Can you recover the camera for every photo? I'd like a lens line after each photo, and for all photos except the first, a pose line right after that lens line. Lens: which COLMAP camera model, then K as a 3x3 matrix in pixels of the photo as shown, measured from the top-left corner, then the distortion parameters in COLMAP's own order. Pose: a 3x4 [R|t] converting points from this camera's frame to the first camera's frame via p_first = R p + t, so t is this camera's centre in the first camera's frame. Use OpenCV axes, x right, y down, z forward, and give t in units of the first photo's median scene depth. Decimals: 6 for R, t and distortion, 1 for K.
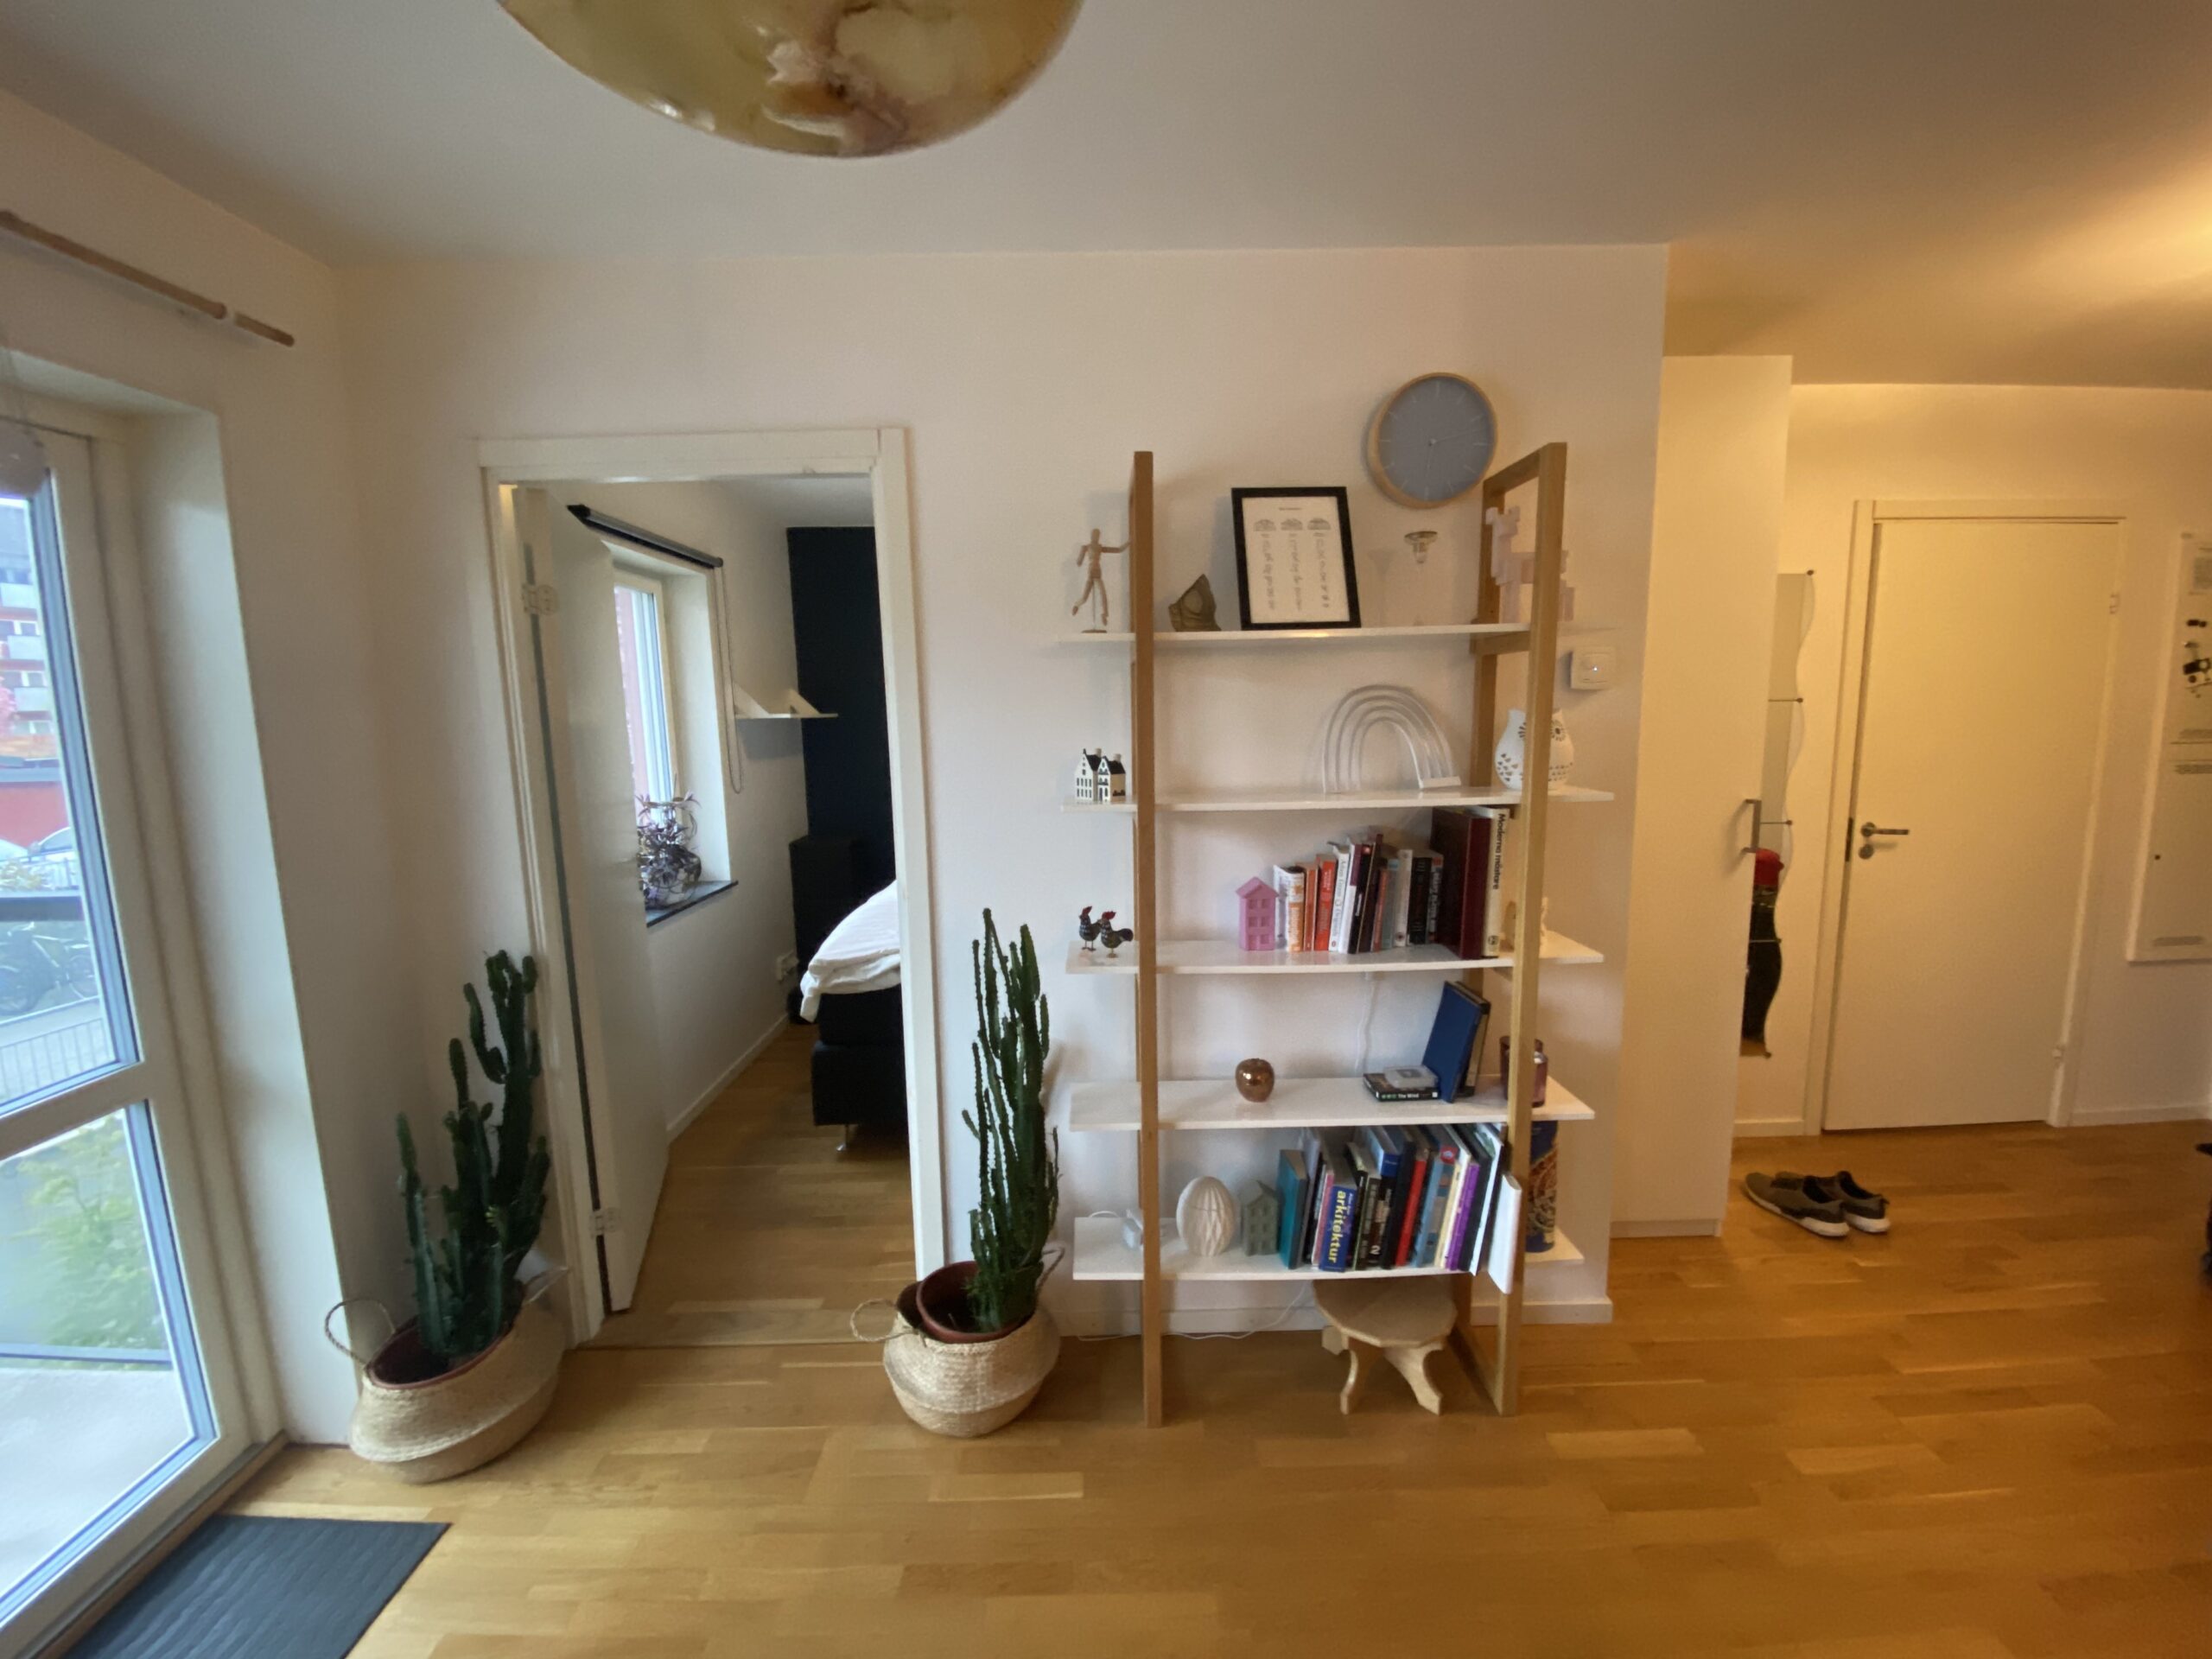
lens RADIAL K [[907.8, 0, 1096.5], [0, 907.8, 832.3], [0, 0, 1]] dist [-0.001461, -0.005744]
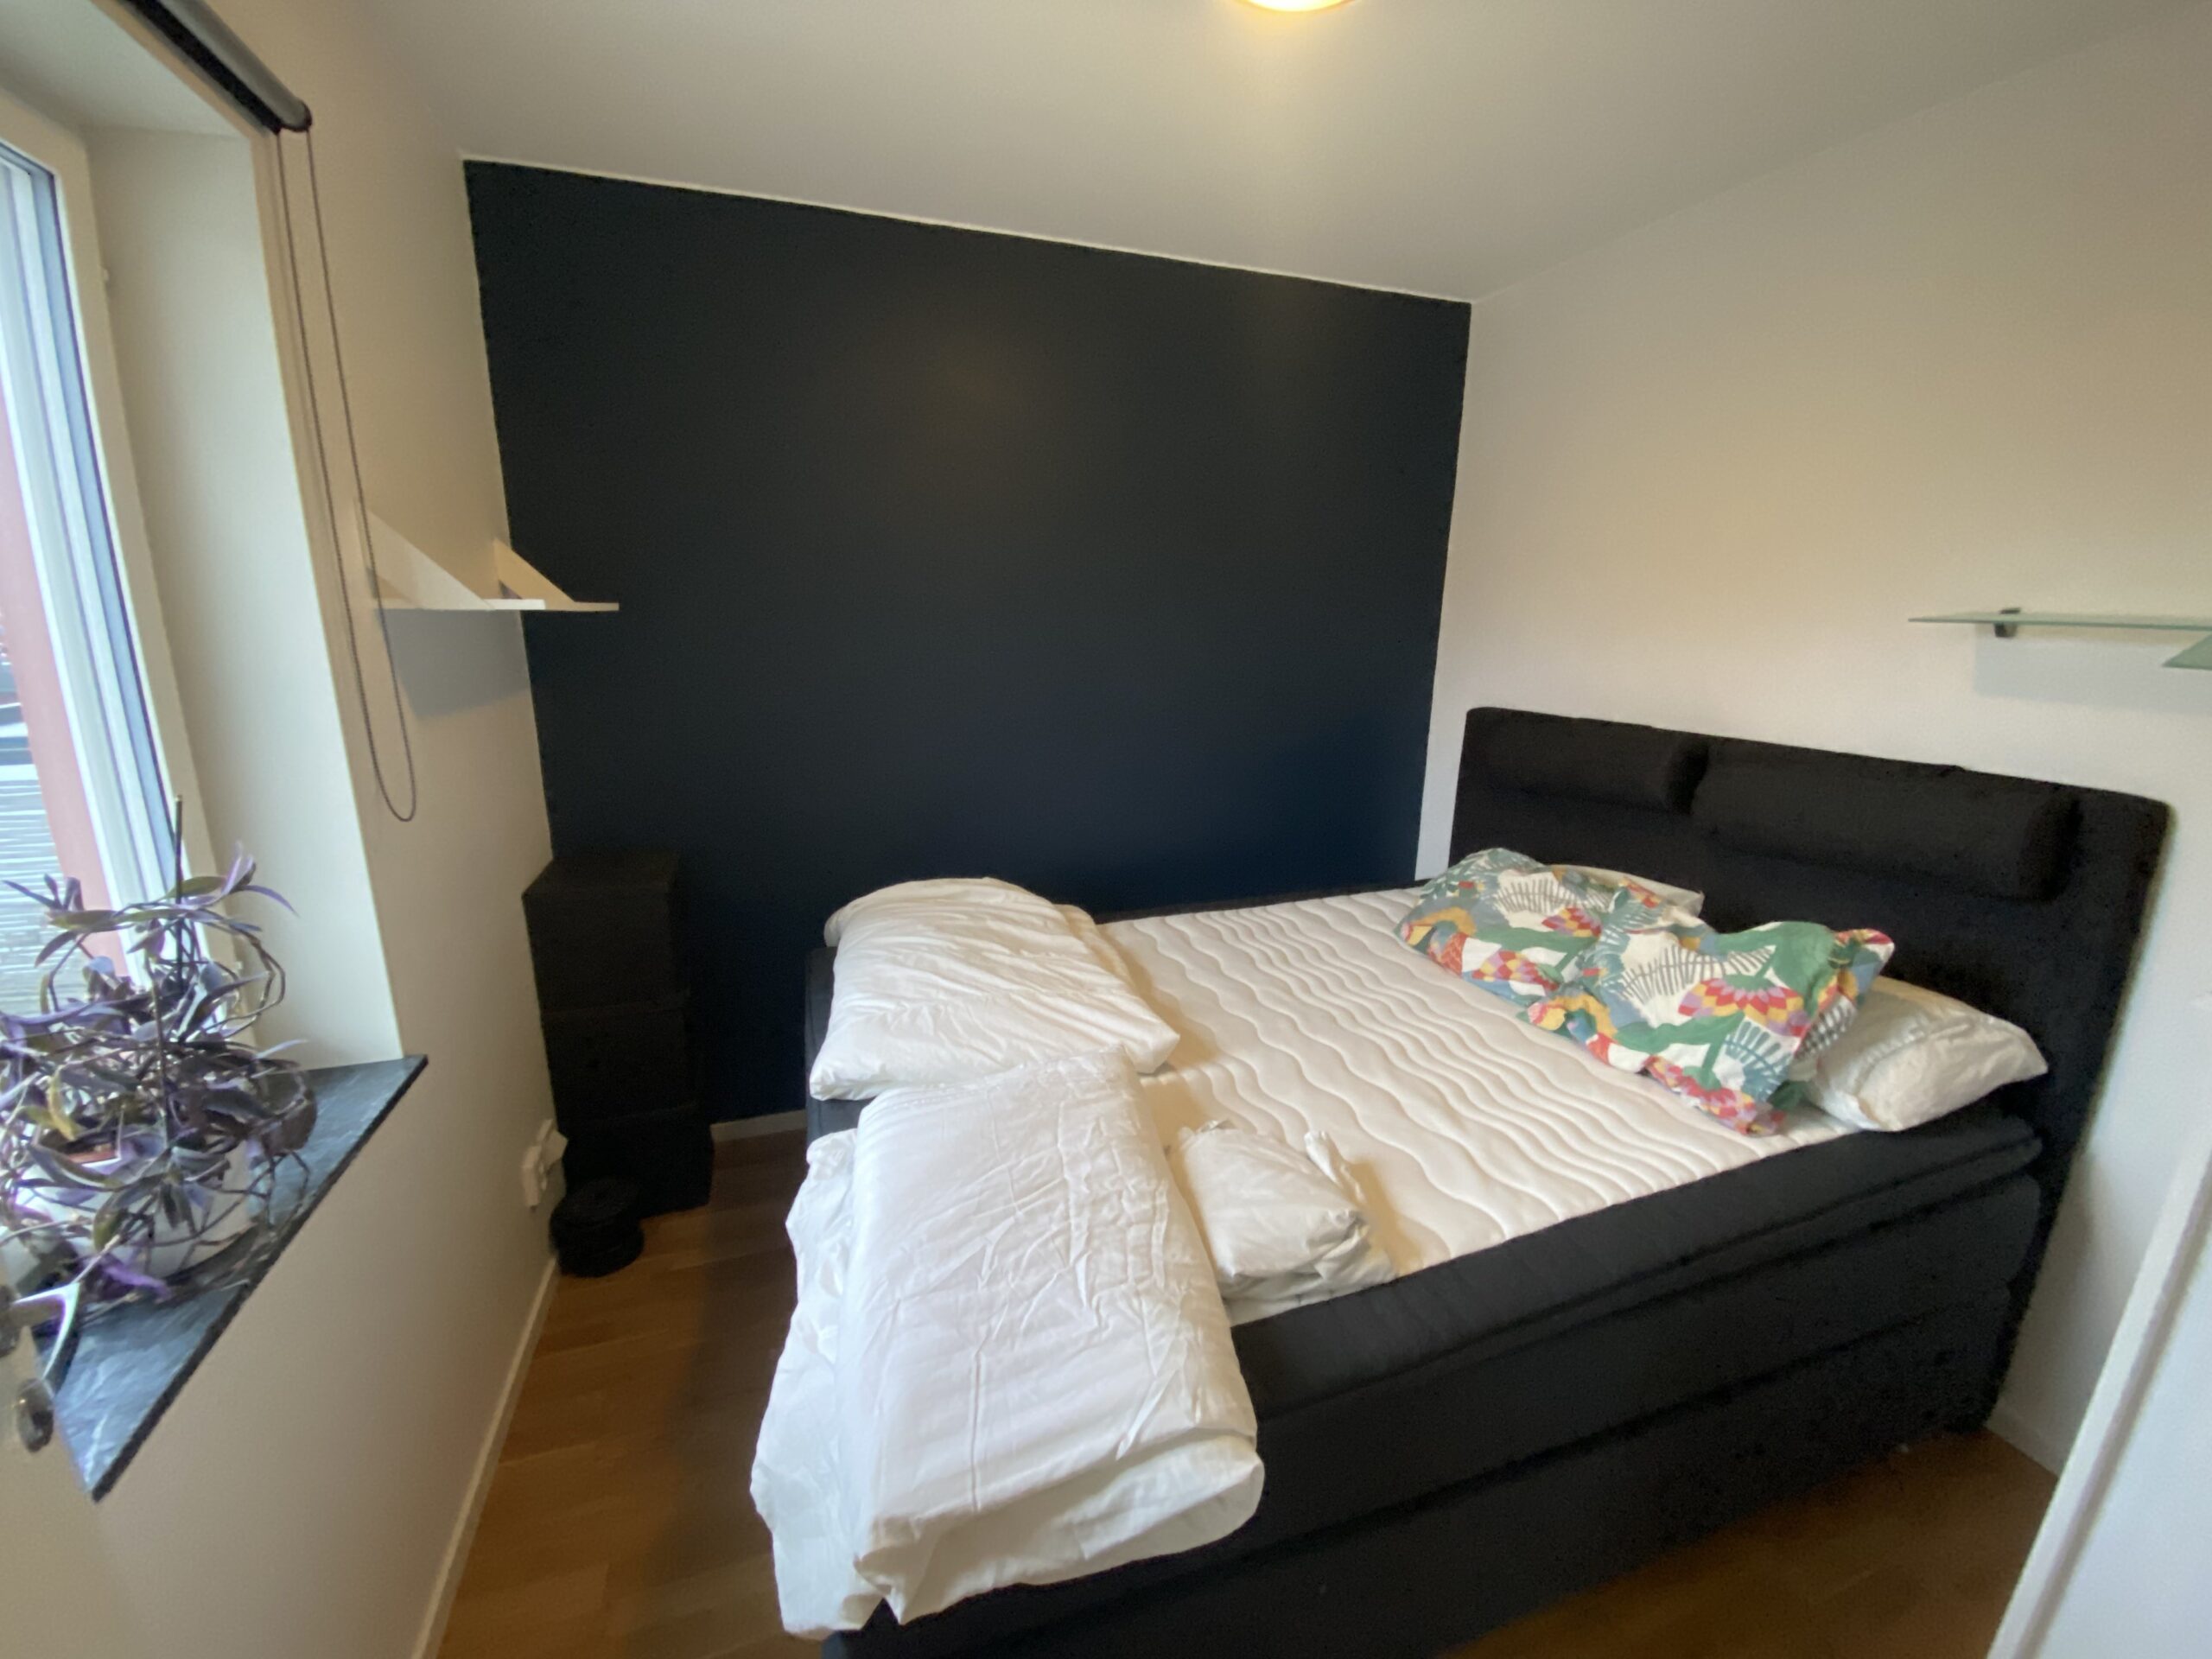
lens RADIAL K [[907.8, 0, 1103.3], [0, 907.8, 826.7], [0, 0, 1]] dist [-0.001461, -0.005744]
pose [[0.938274, -0.055876, 0.341349, -0.226489], [0.022163, 0.994550, 0.101878, -0.062626], [-0.345181, -0.088024, 0.934399, 0.498696]]
